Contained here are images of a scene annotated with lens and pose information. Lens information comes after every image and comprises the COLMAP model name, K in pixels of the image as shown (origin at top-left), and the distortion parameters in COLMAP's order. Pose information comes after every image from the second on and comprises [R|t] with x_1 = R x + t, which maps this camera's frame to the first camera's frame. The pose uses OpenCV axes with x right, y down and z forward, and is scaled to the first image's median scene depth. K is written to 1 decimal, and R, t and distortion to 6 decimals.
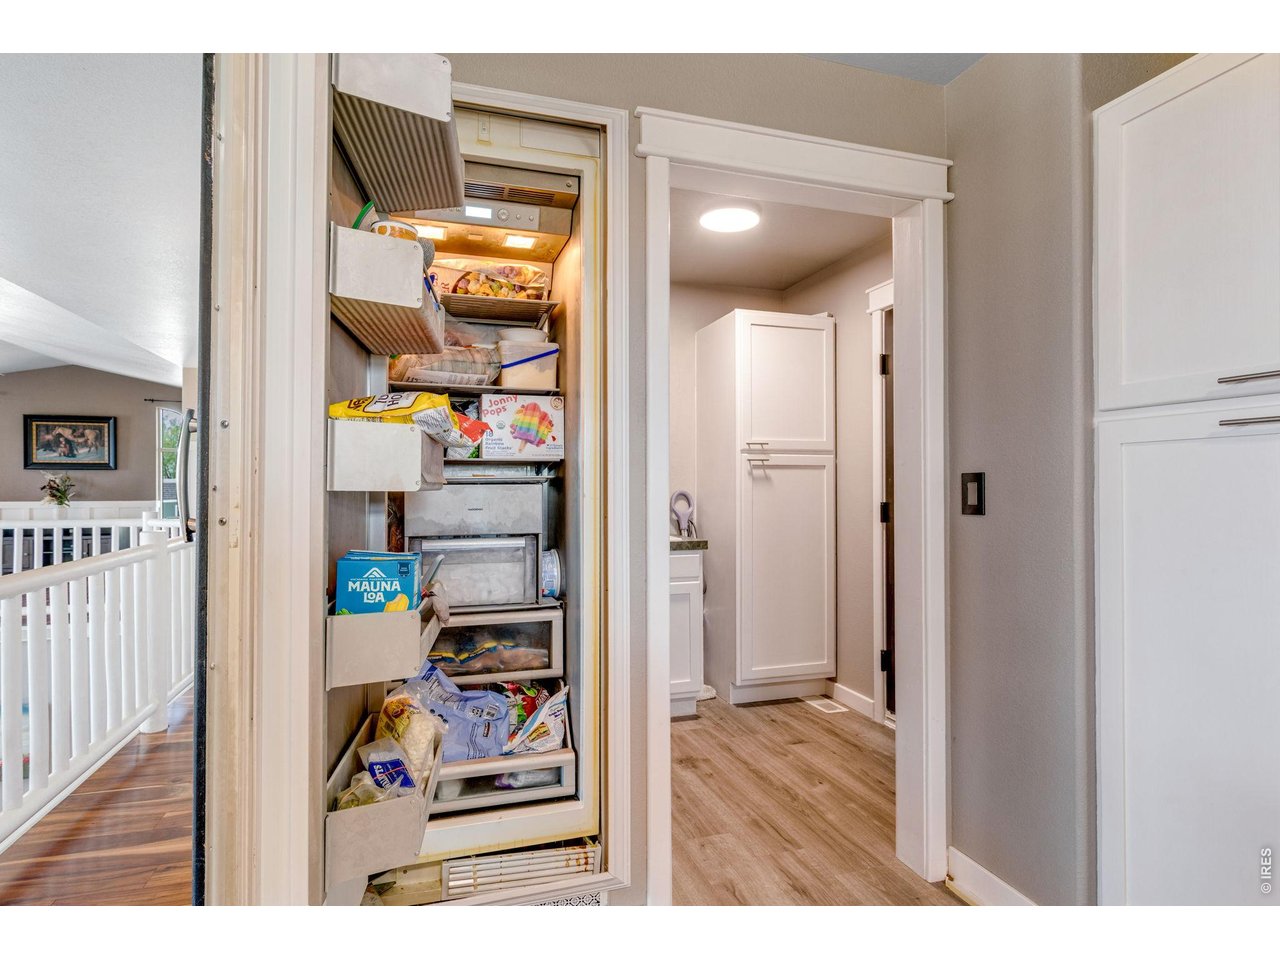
lens RADIAL K [[520.3, 0, 629.6], [0, 520.3, 486.6], [0, 0, 1]] dist [-0.004409, -0.000511]
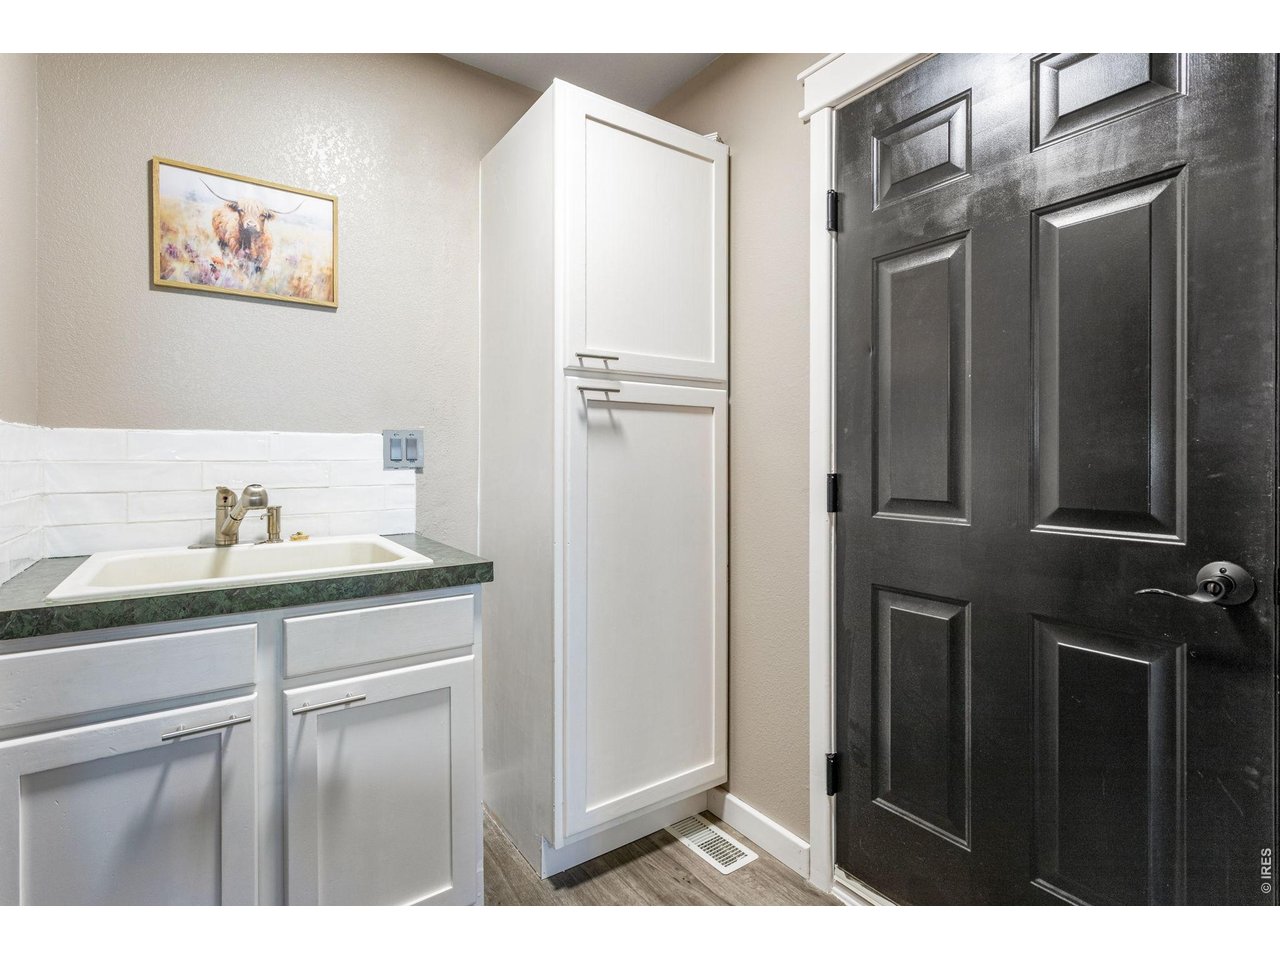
lens RADIAL K [[614.1, 0, 638.4], [0, 614.1, 467.0], [0, 0, 1]] dist [0.000693, 0.001704]
pose [[0.939086, -0.000721, 0.343681, 0.079477], [-0.006049, 0.999808, 0.018626, 0.011199], [-0.343628, -0.019570, 0.938902, 0.426850]]
